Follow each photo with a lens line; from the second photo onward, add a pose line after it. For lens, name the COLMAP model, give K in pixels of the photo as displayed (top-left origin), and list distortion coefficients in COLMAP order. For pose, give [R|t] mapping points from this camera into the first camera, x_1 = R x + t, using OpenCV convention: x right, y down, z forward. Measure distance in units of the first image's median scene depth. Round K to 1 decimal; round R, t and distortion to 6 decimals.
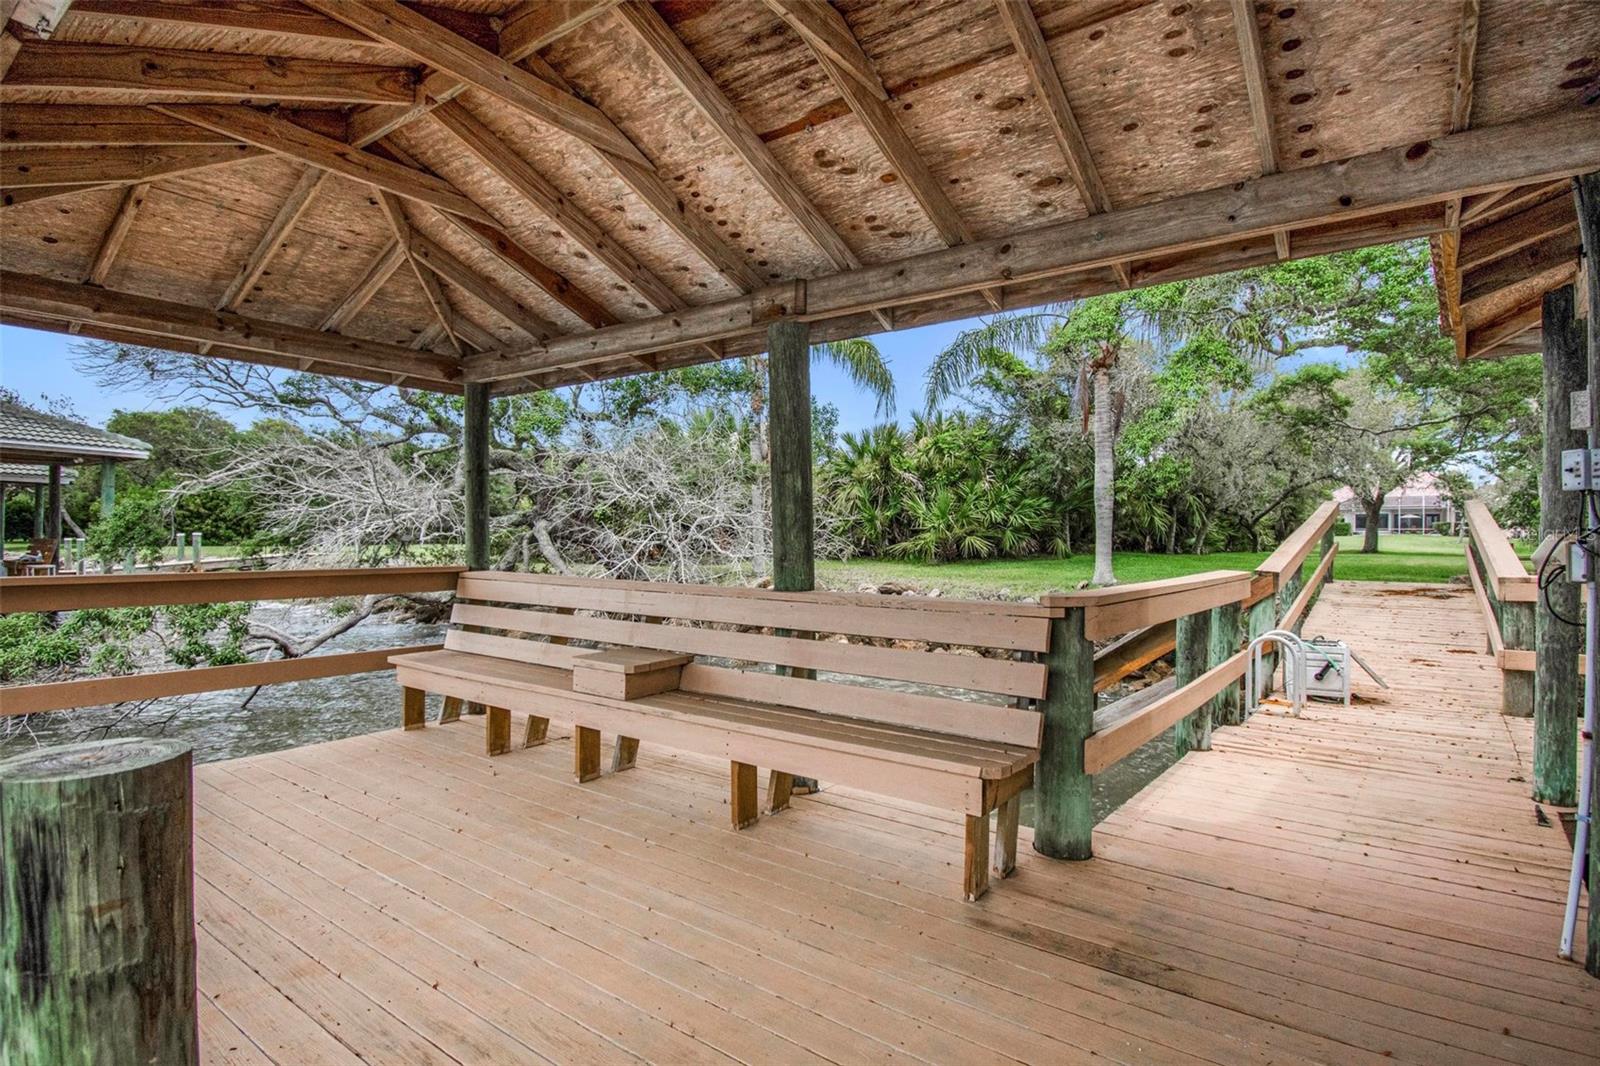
lens RADIAL K [[838.6, 0, 797.9], [0, 838.6, 534.8], [0, 0, 1]] dist [0.003527, 0.000399]
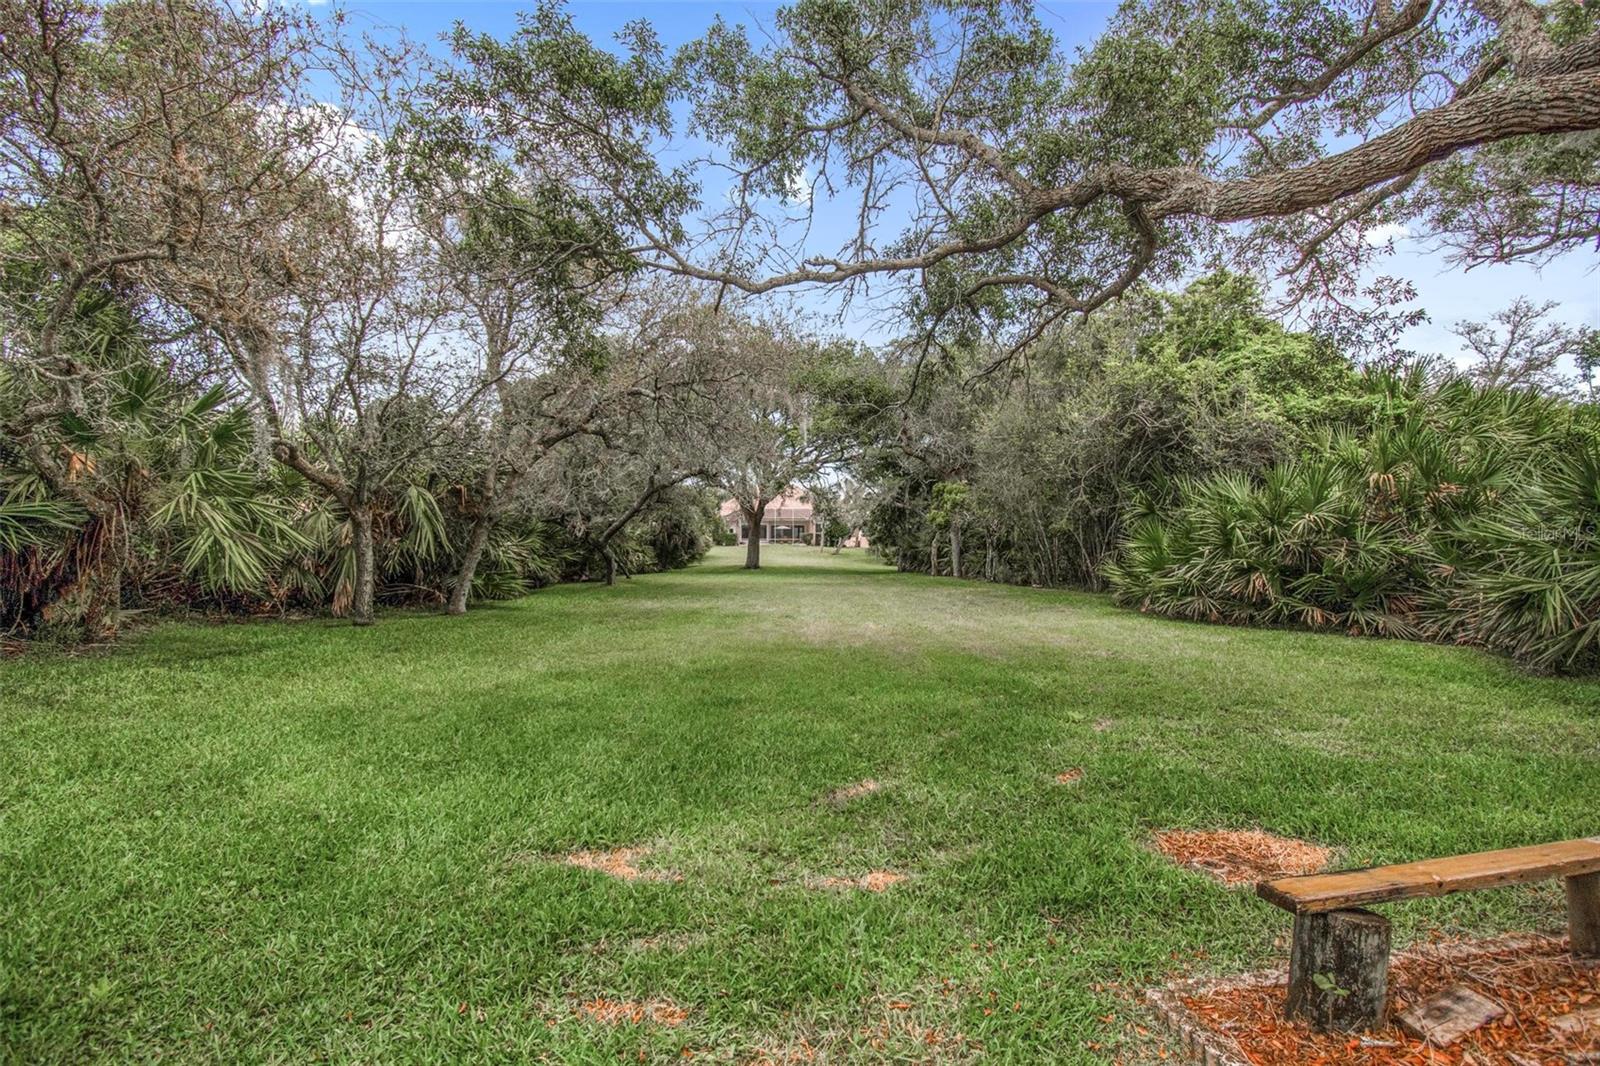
lens RADIAL K [[780.6, 0, 799.5], [0, 780.6, 533.8], [0, 0, 1]] dist [-0.001999, -0.000516]
pose [[0.791728, -0.002836, 0.610868, 0.146654], [0.009174, 0.999932, -0.007248, -0.007220], [-0.610805, 0.011343, 0.791699, 0.213518]]
